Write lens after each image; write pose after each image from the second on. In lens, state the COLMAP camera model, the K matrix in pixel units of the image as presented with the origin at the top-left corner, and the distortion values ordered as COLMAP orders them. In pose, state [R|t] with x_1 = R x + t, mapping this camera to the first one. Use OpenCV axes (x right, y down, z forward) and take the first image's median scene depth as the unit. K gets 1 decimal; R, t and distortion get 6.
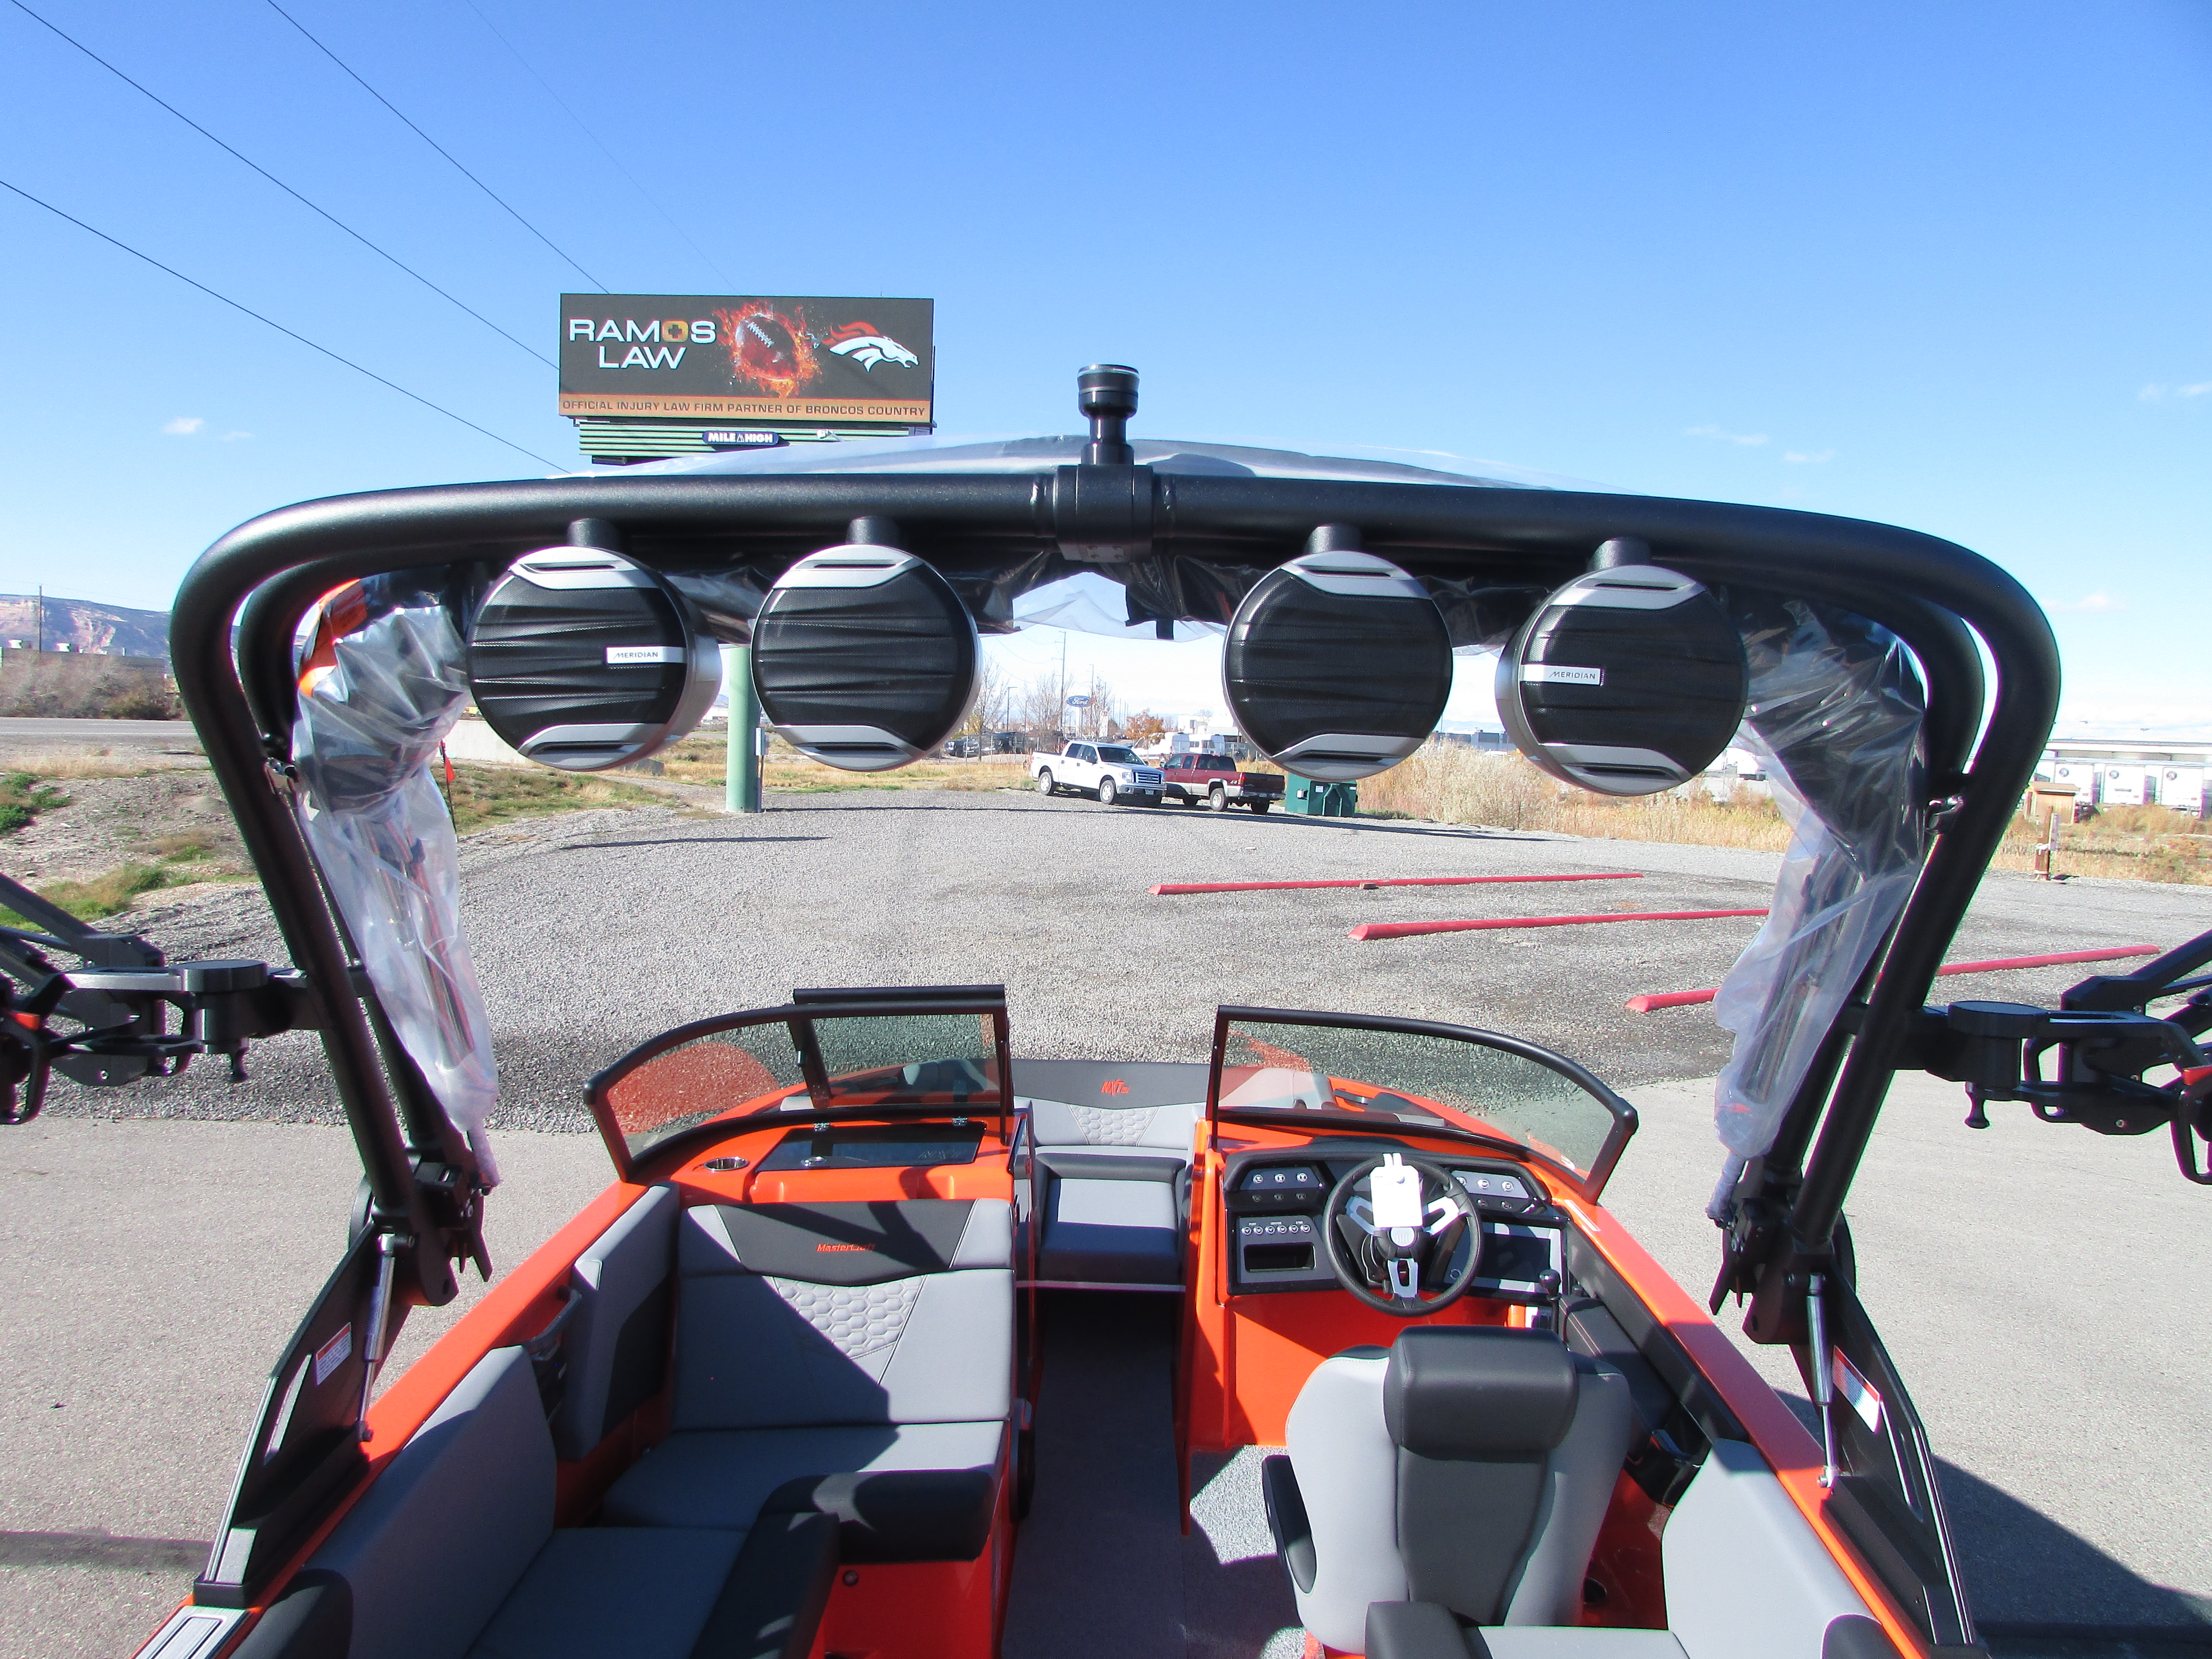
lens RADIAL K [[1608.9, 0, 1106.0], [0, 1608.9, 829.5], [0, 0, 1]] dist [-0.009049, 0.000540]
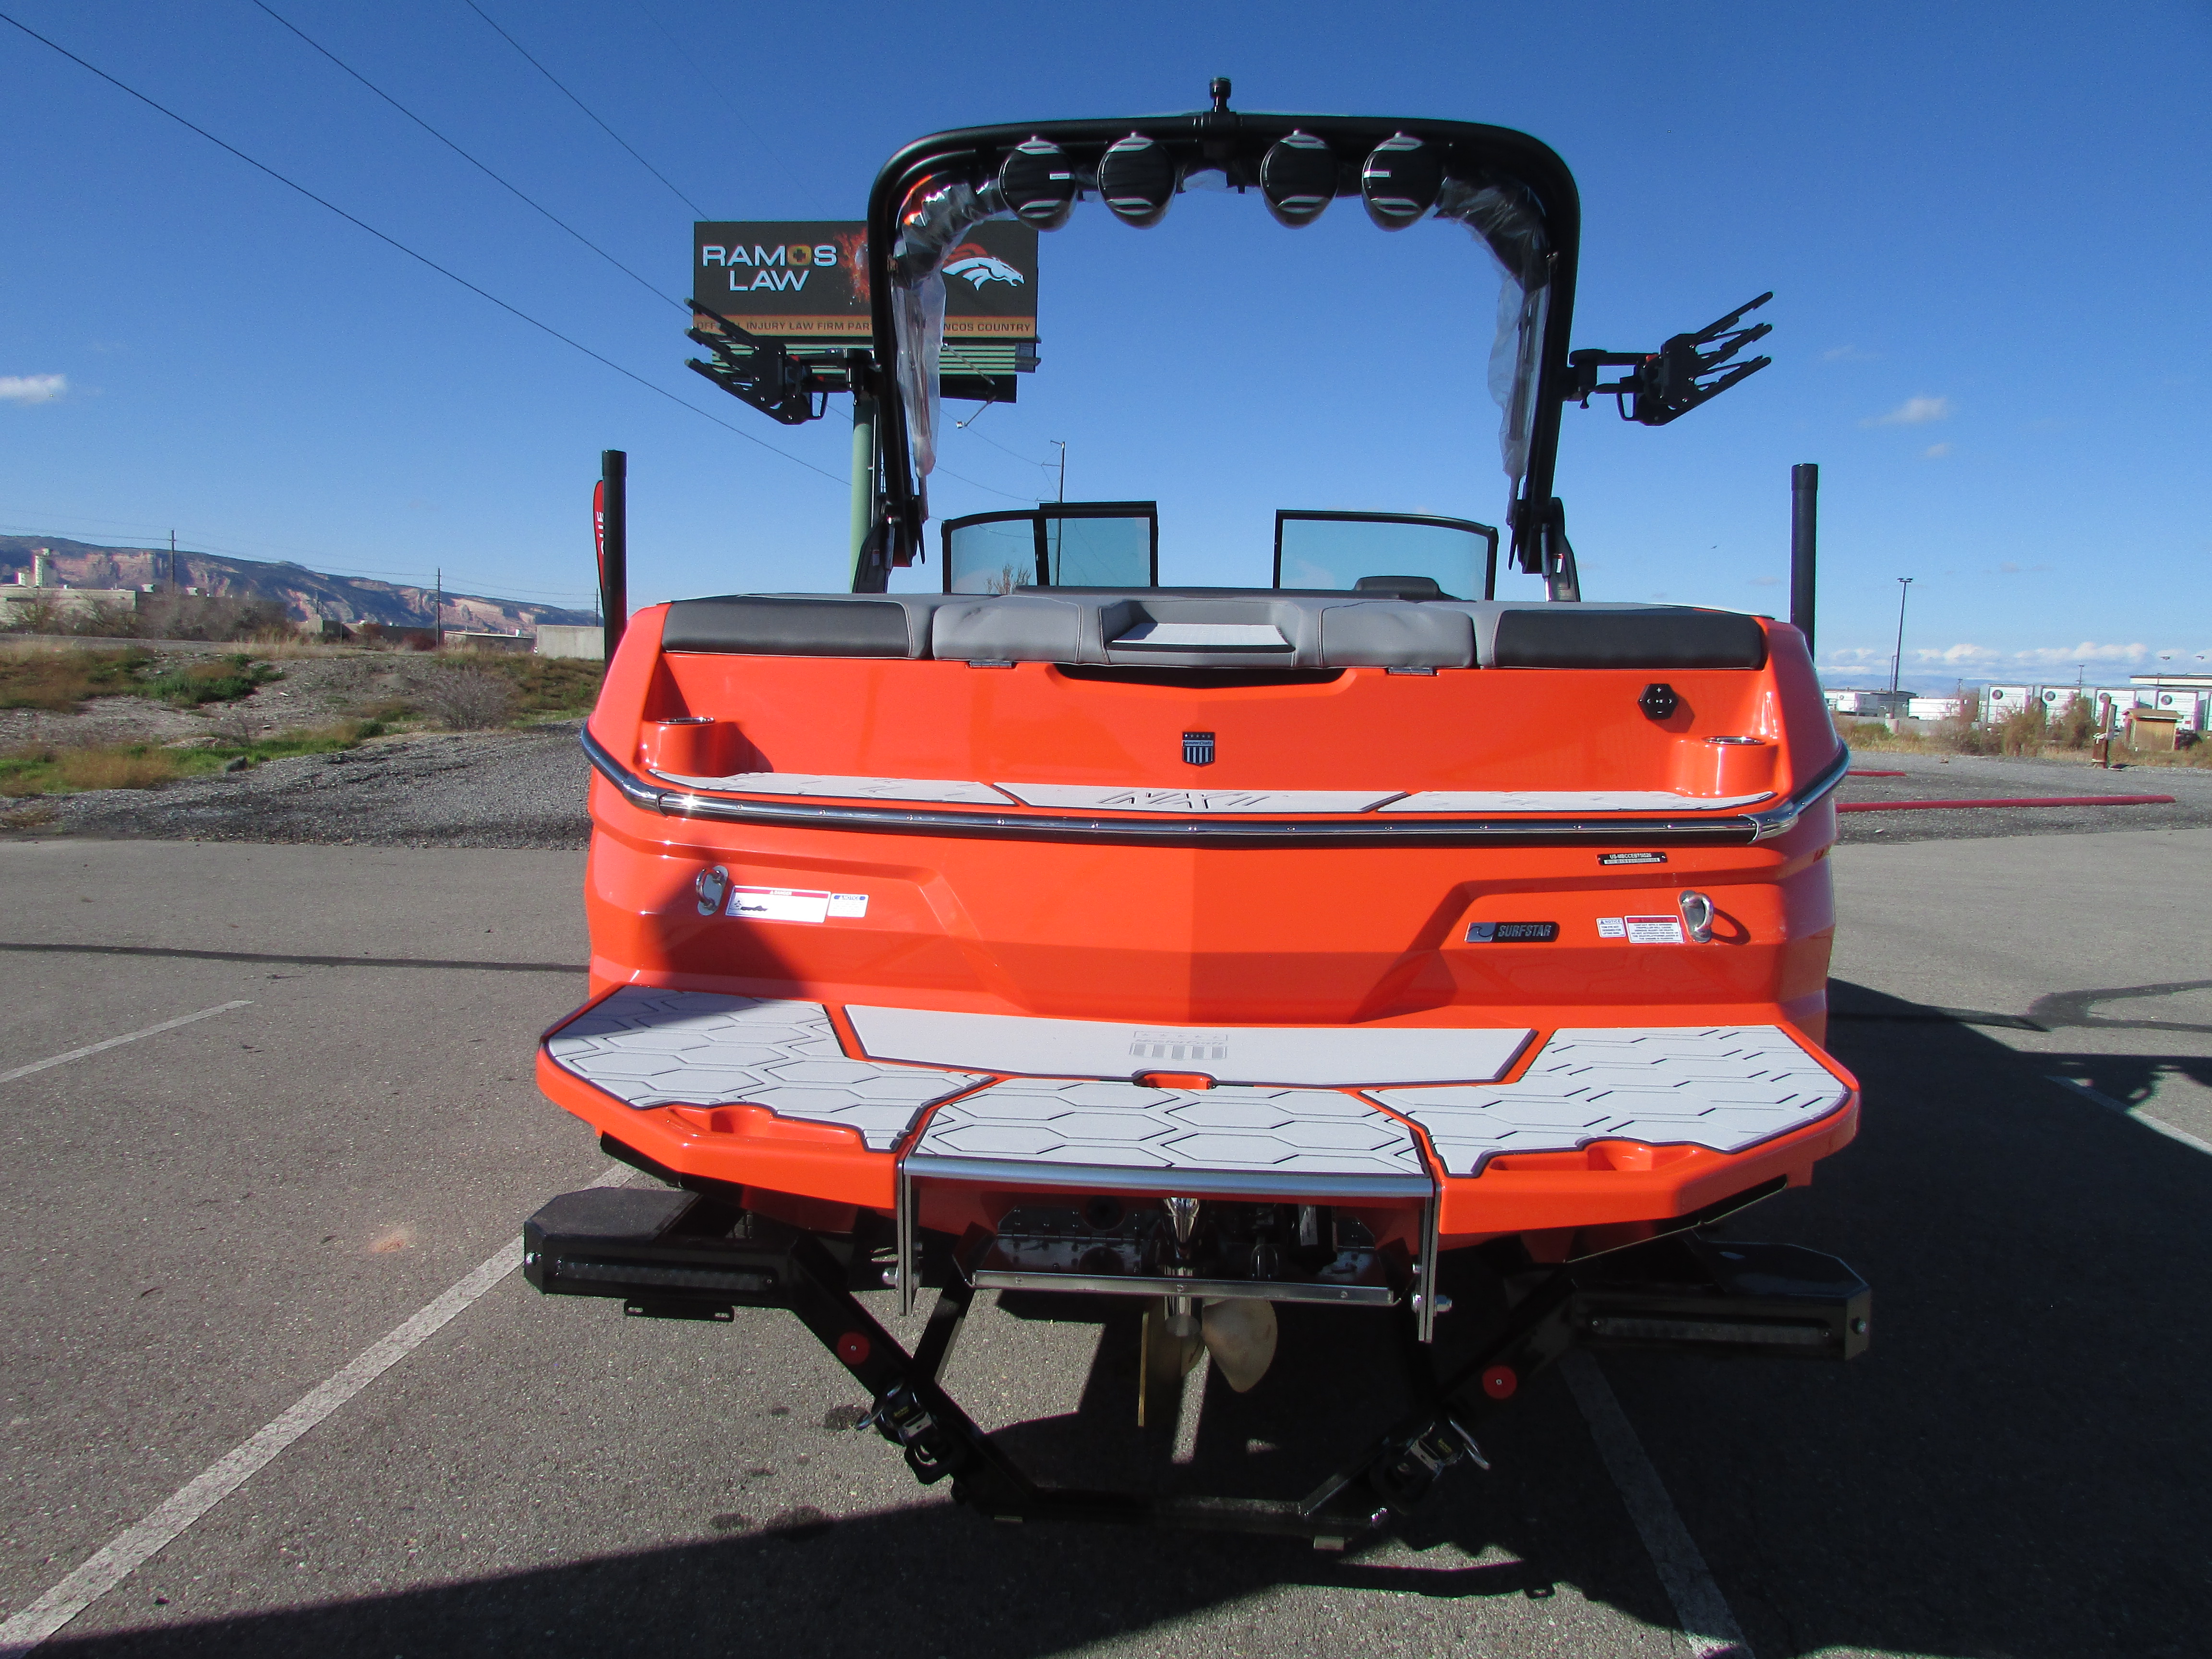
lens RADIAL K [[1715.8, 0, 1131.2], [0, 1715.8, 872.0], [0, 0, 1]] dist [-0.009520, -0.003790]
pose [[0.999264, -0.004157, -0.038137, -0.019248], [0.005101, 0.999682, 0.024692, 0.429882], [0.038022, -0.024868, 0.998967, -0.848678]]
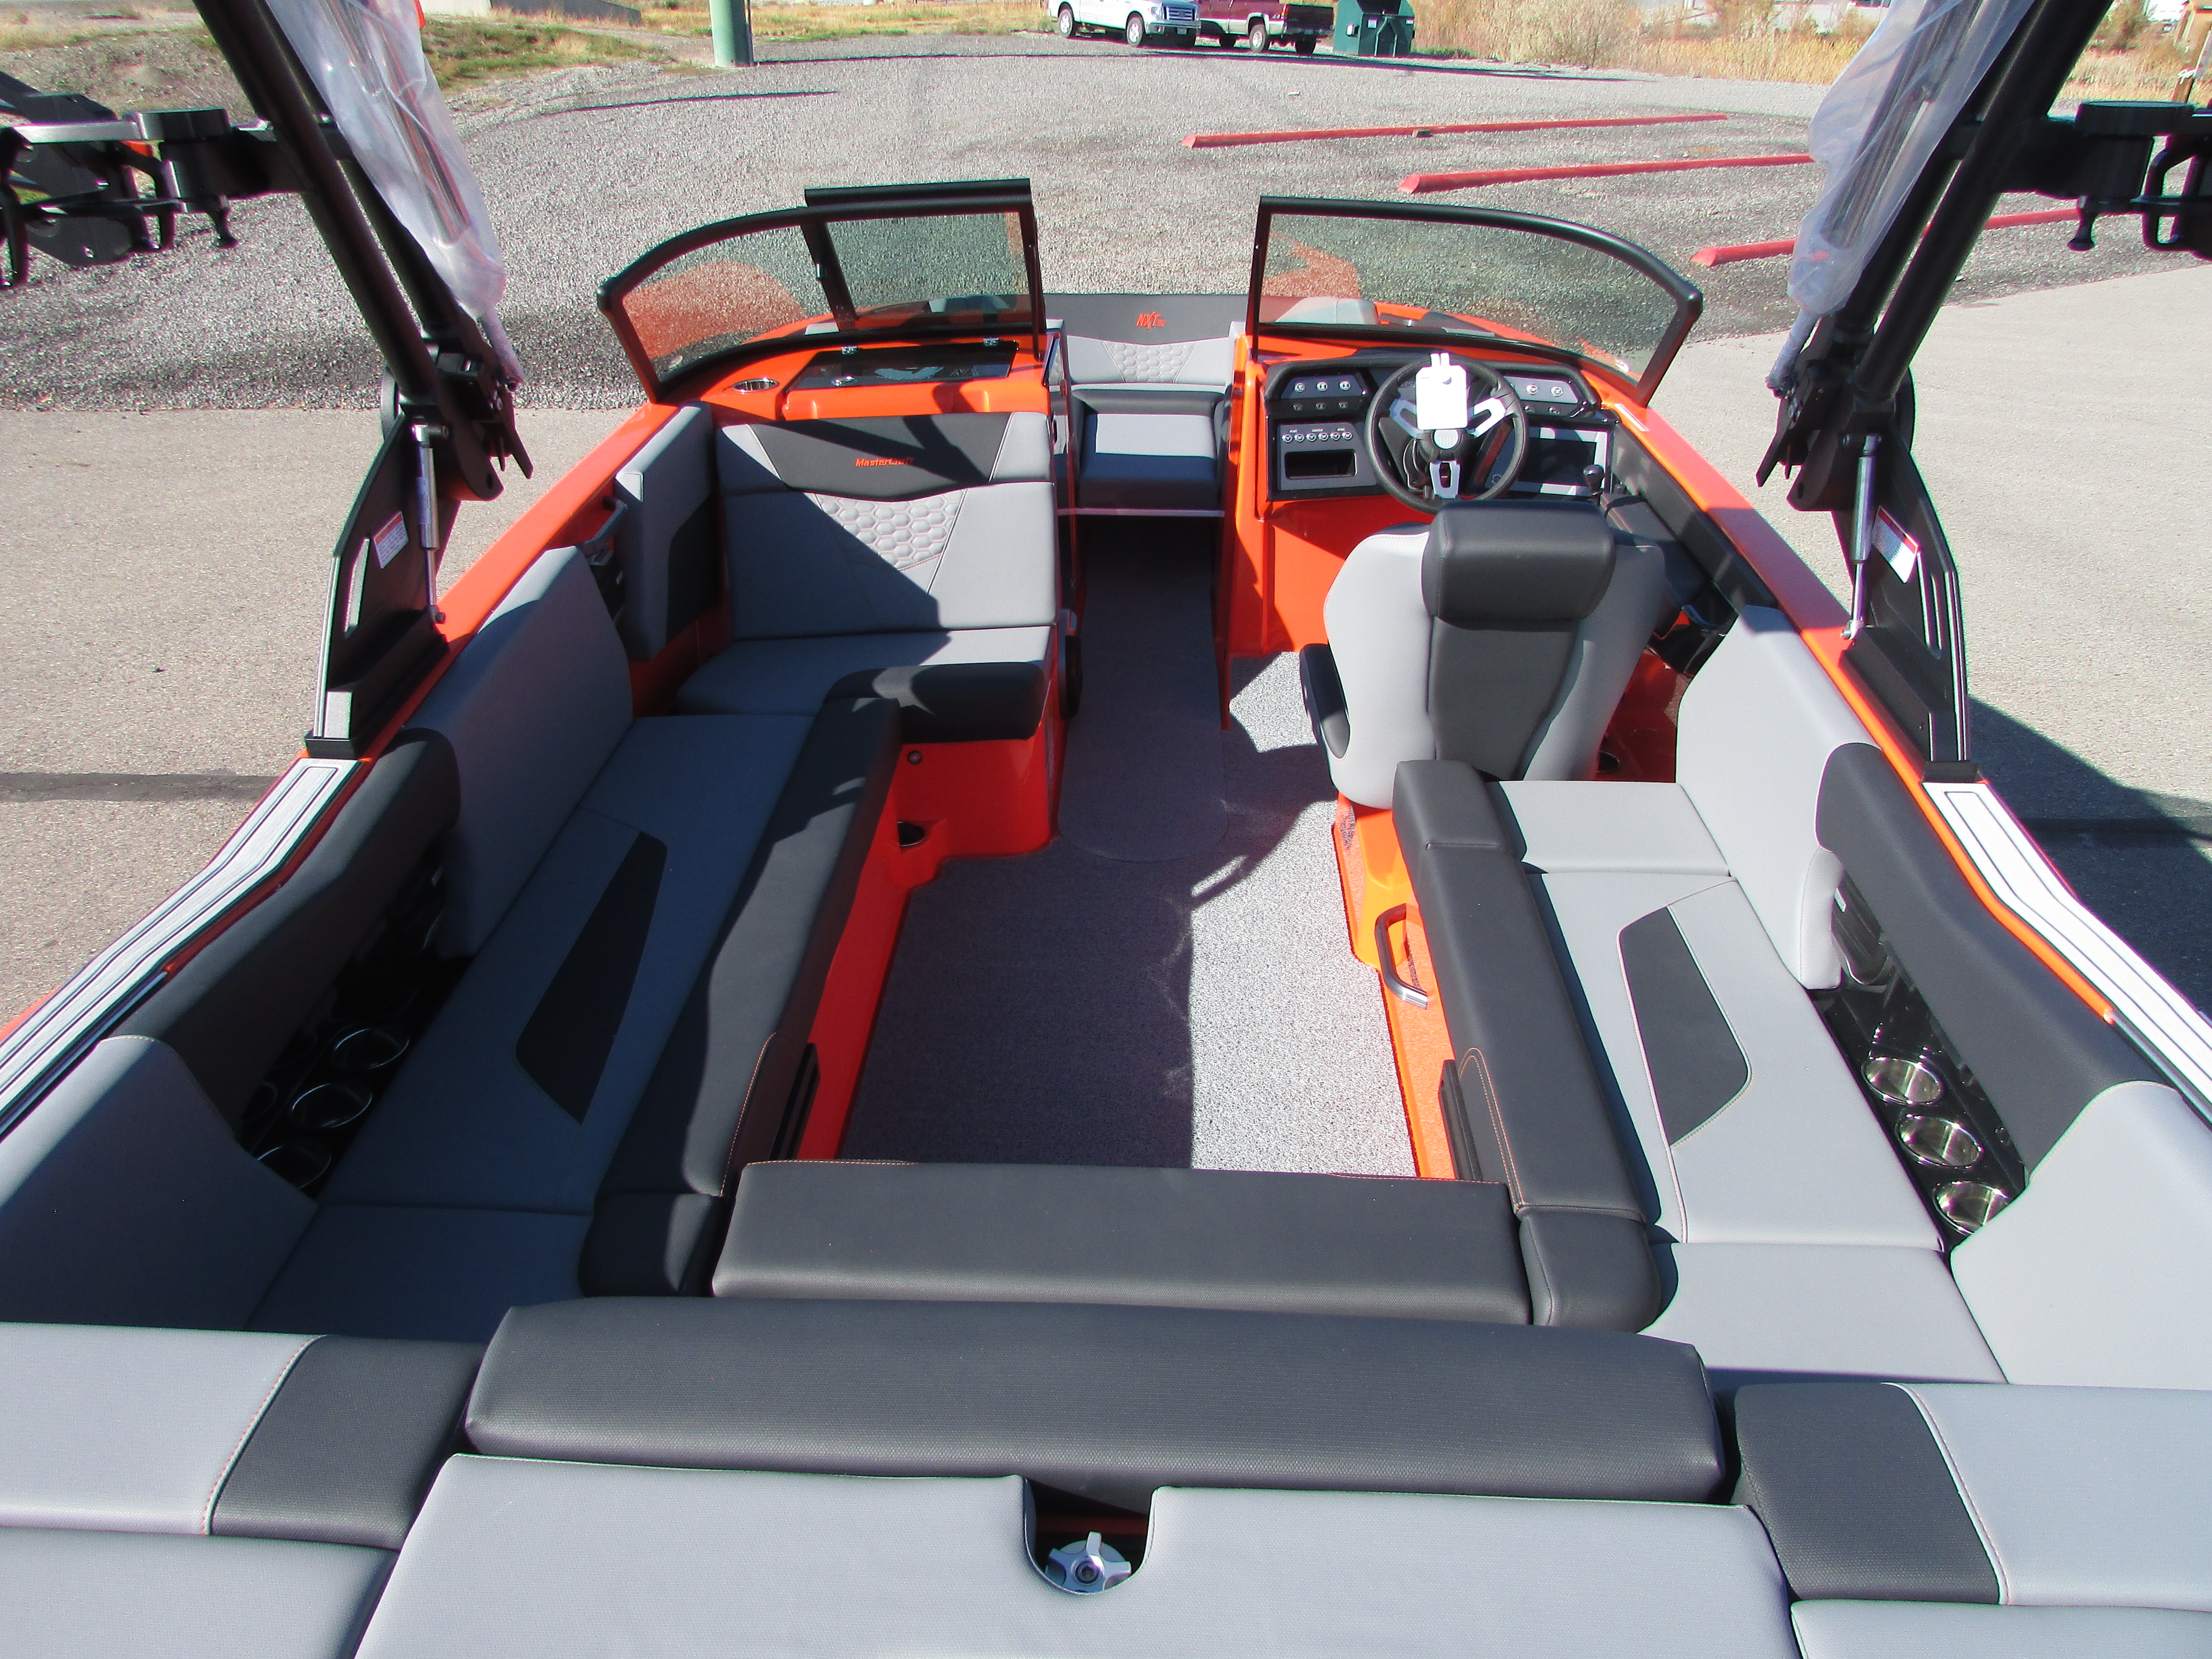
lens RADIAL K [[1608.9, 0, 1106.0], [0, 1608.9, 829.5], [0, 0, 1]] dist [-0.009049, 0.000540]
pose [[0.999413, -0.020812, -0.027218, -0.001815], [0.030292, 0.907928, 0.418031, 0.046911], [0.016012, -0.418610, 0.908025, 0.001781]]
